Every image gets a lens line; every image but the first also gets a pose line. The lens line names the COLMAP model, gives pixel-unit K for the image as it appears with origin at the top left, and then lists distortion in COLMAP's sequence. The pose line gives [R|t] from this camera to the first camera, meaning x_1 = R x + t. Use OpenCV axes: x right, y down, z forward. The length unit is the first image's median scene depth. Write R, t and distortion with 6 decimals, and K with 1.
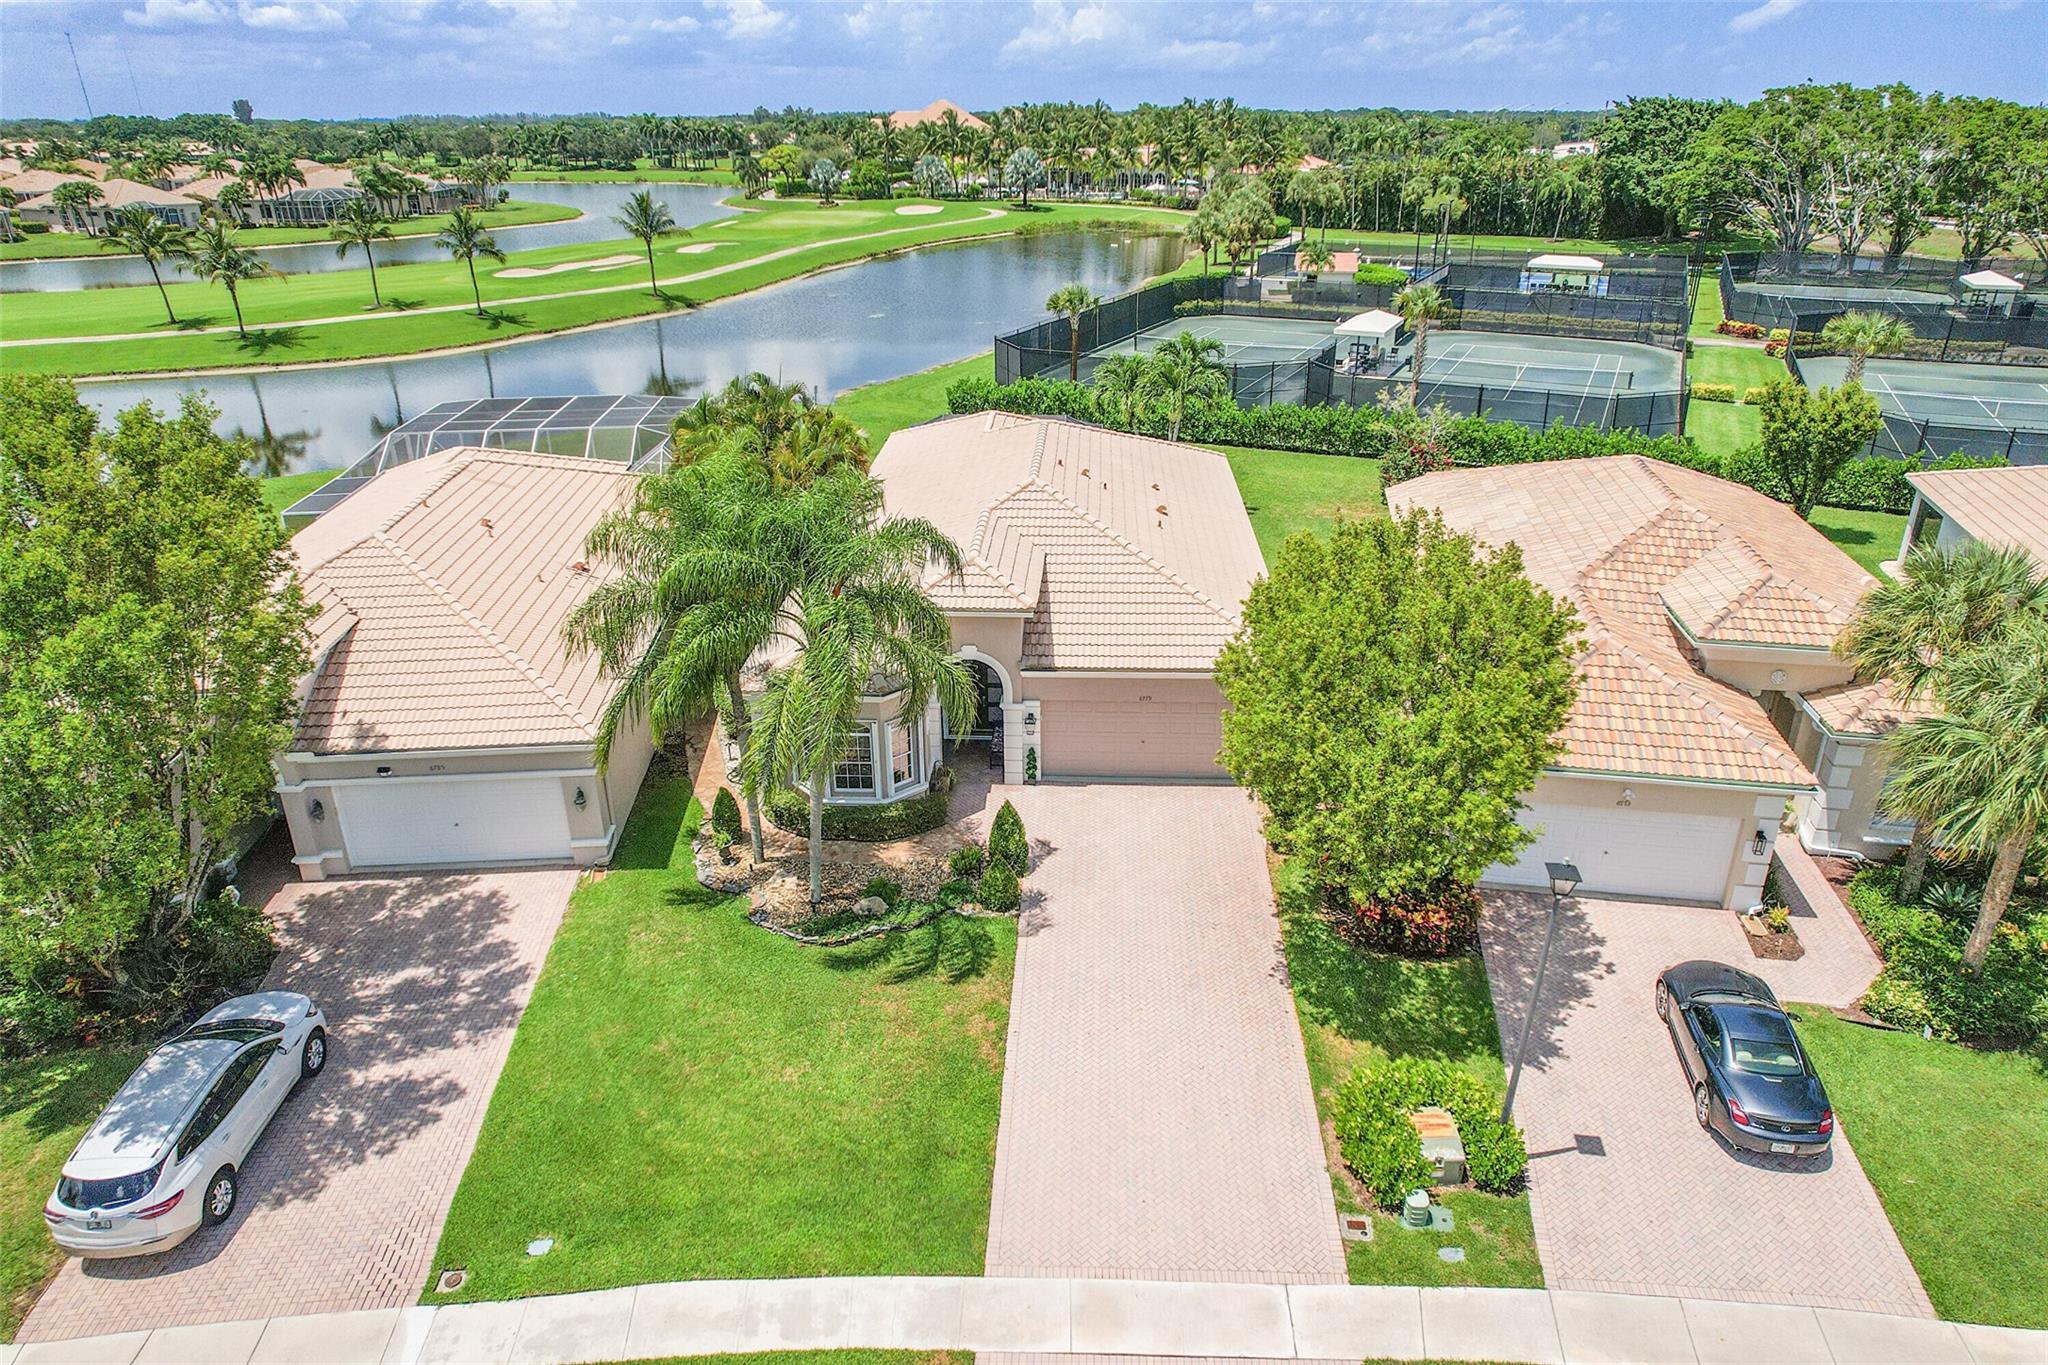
lens RADIAL K [[1302.2, 0, 1034.2], [0, 1302.2, 679.8], [0, 0, 1]] dist [-0.074827, 0.070680]
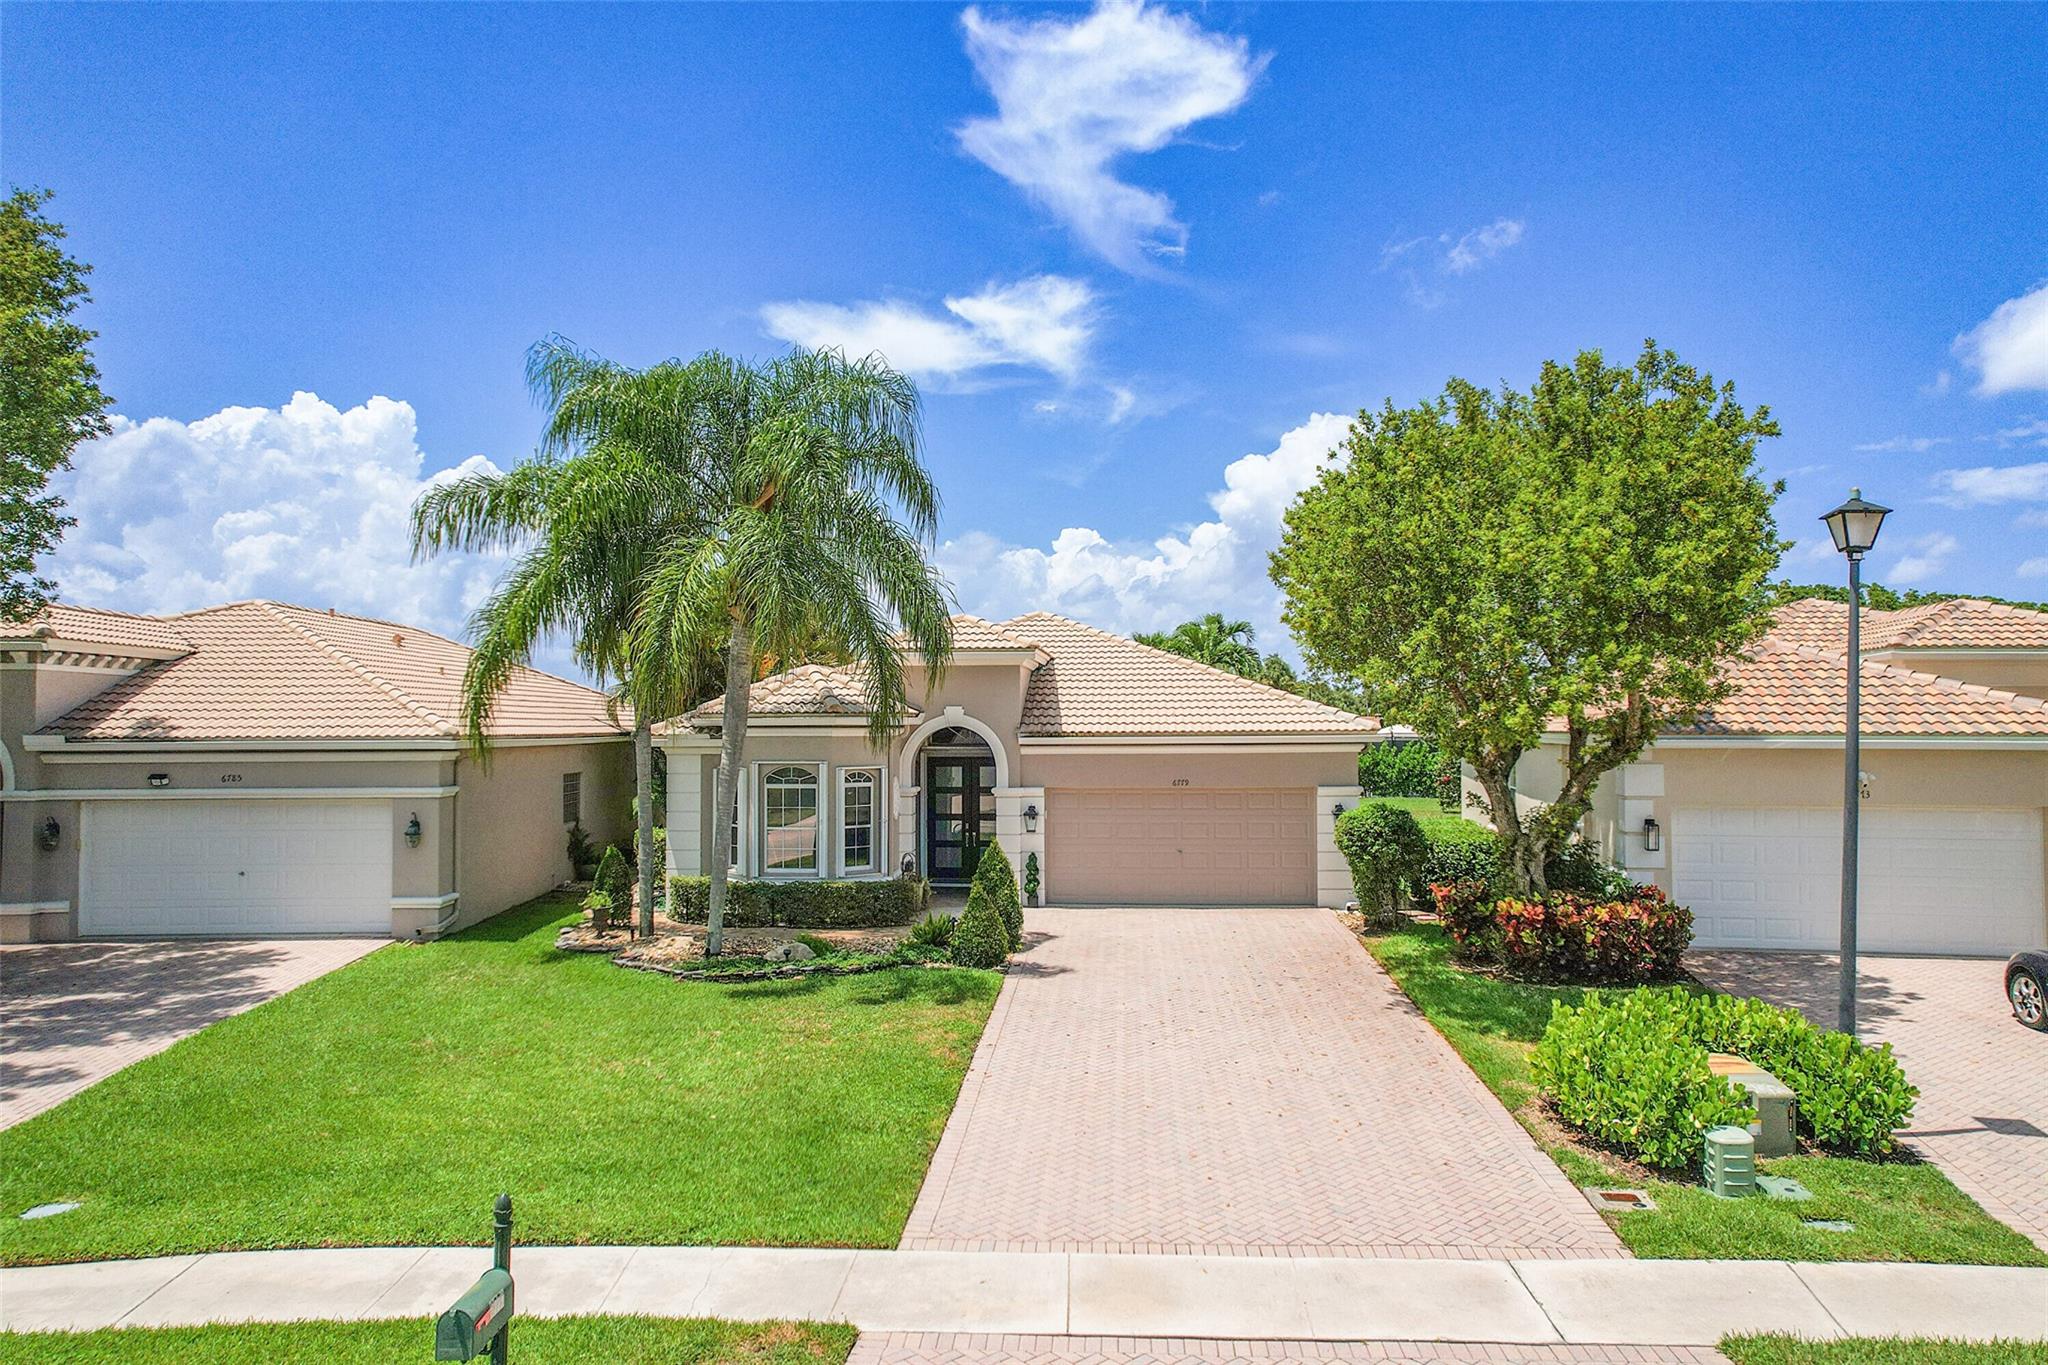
lens RADIAL K [[1302.2, 0, 1034.2], [0, 1302.2, 679.8], [0, 0, 1]] dist [-0.074827, 0.070680]
pose [[0.999778, -0.000668, -0.021045, 0.017630], [-0.008507, 0.901461, -0.432776, 0.339563], [0.019260, 0.432859, 0.901256, 0.321039]]
